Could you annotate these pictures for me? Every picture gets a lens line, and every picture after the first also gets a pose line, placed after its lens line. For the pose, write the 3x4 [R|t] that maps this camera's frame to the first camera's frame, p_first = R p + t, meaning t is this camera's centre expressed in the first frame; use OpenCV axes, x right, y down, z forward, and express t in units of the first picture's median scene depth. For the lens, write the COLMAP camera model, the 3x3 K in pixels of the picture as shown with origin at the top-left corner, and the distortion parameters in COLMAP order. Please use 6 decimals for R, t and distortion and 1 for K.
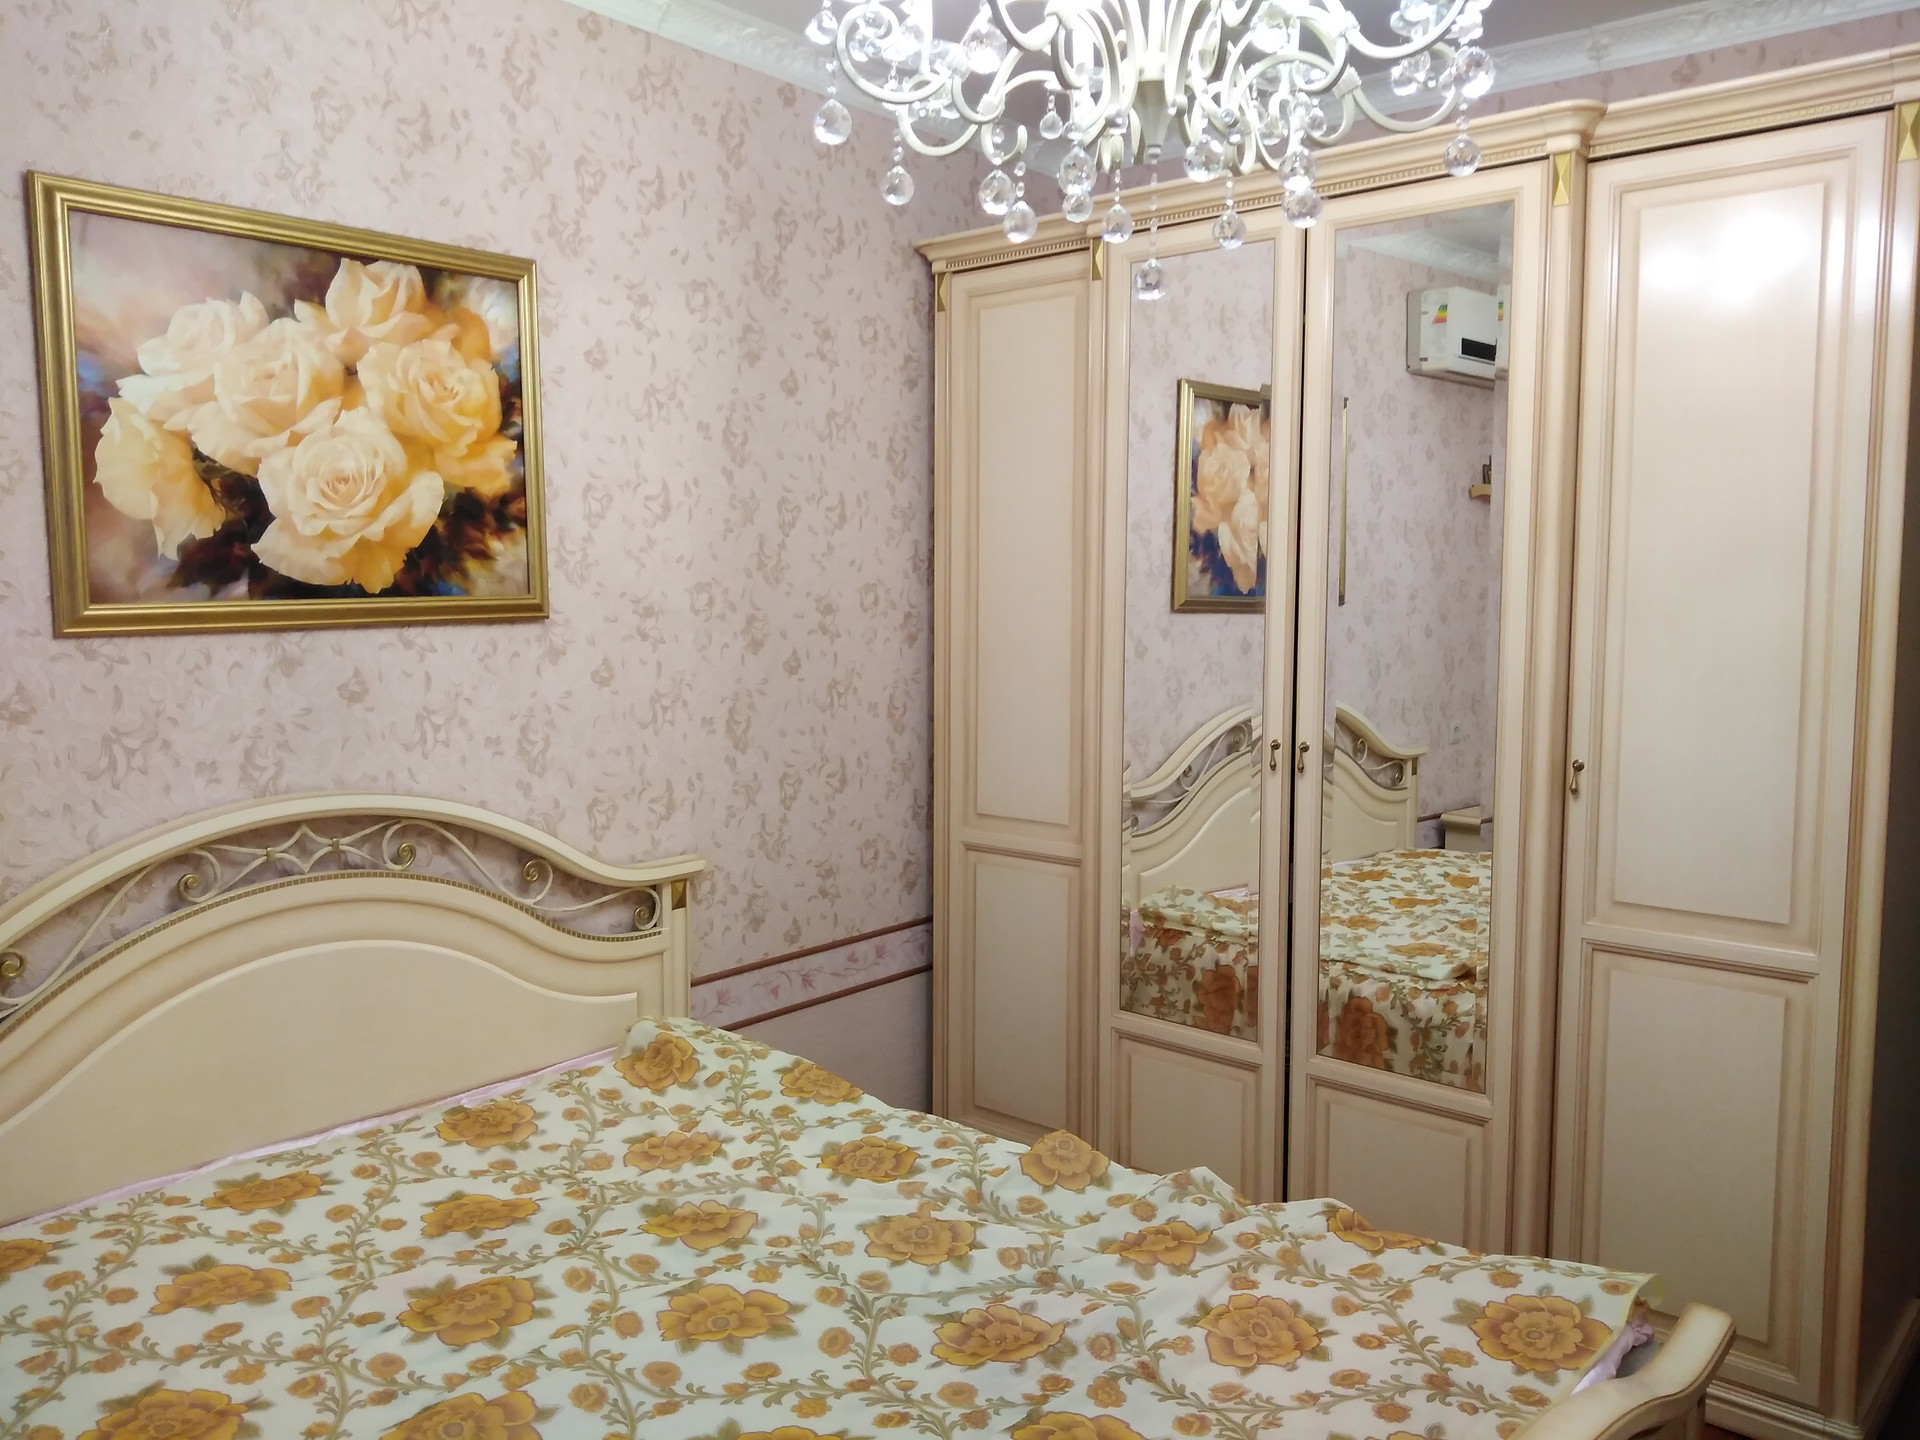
lens RADIAL K [[1536.8, 0, 957.1], [0, 1536.8, 717.3], [0, 0, 1]] dist [0.056110, -0.096831]
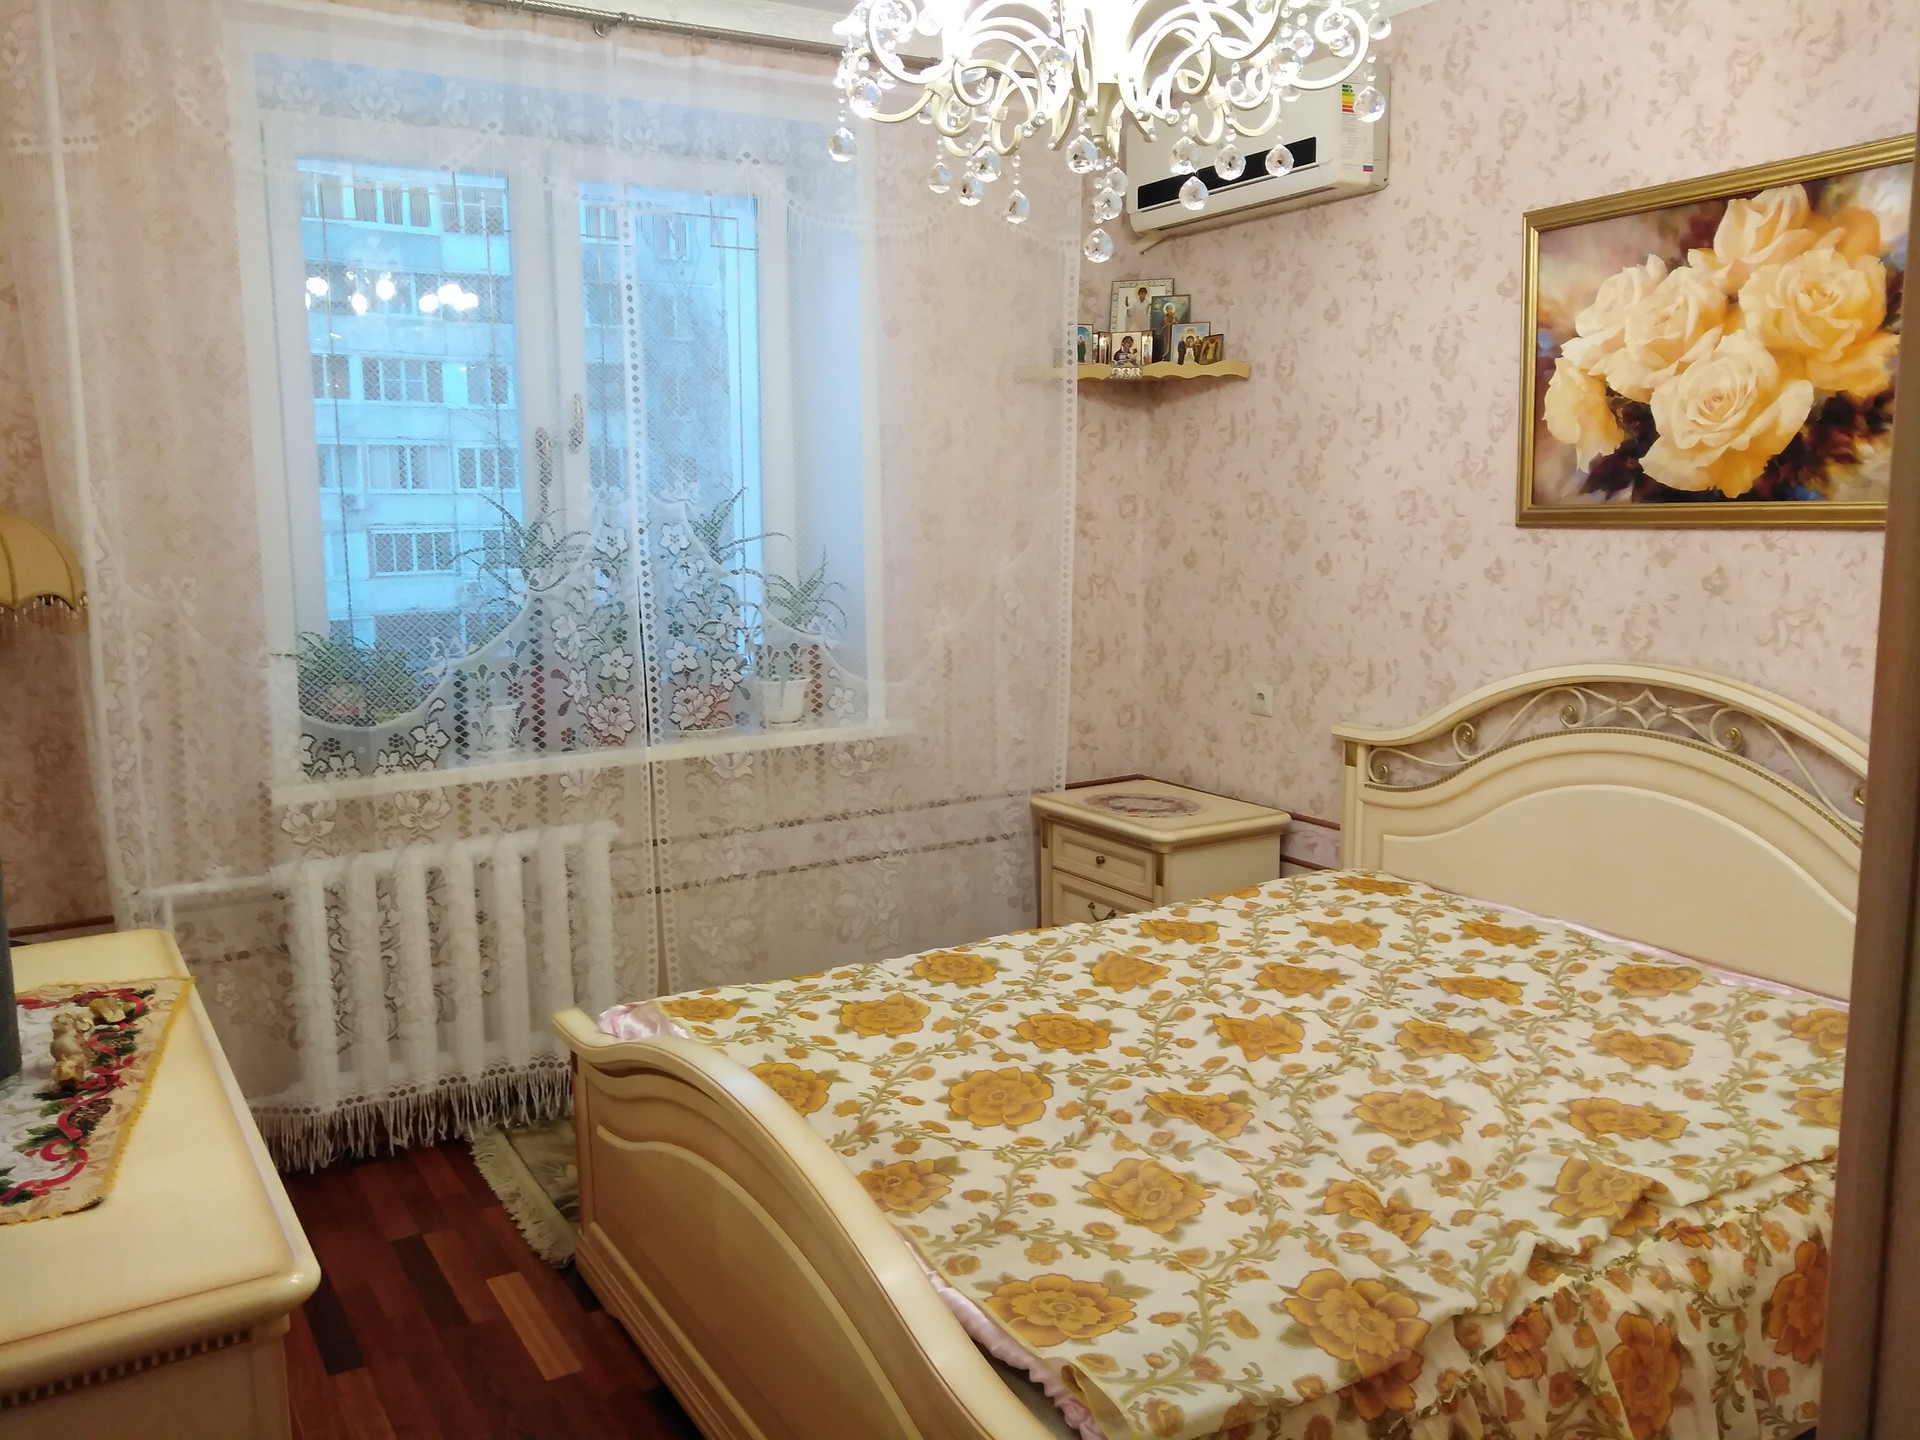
lens RADIAL K [[1536.8, 0, 972.5], [0, 1536.8, 712.6], [0, 0, 1]] dist [0.056110, -0.096831]
pose [[-0.333242, 0.132304, -0.933512, 0.887633], [-0.077900, 0.982857, 0.167106, -0.073999], [0.939618, 0.128407, -0.317223, 0.882041]]
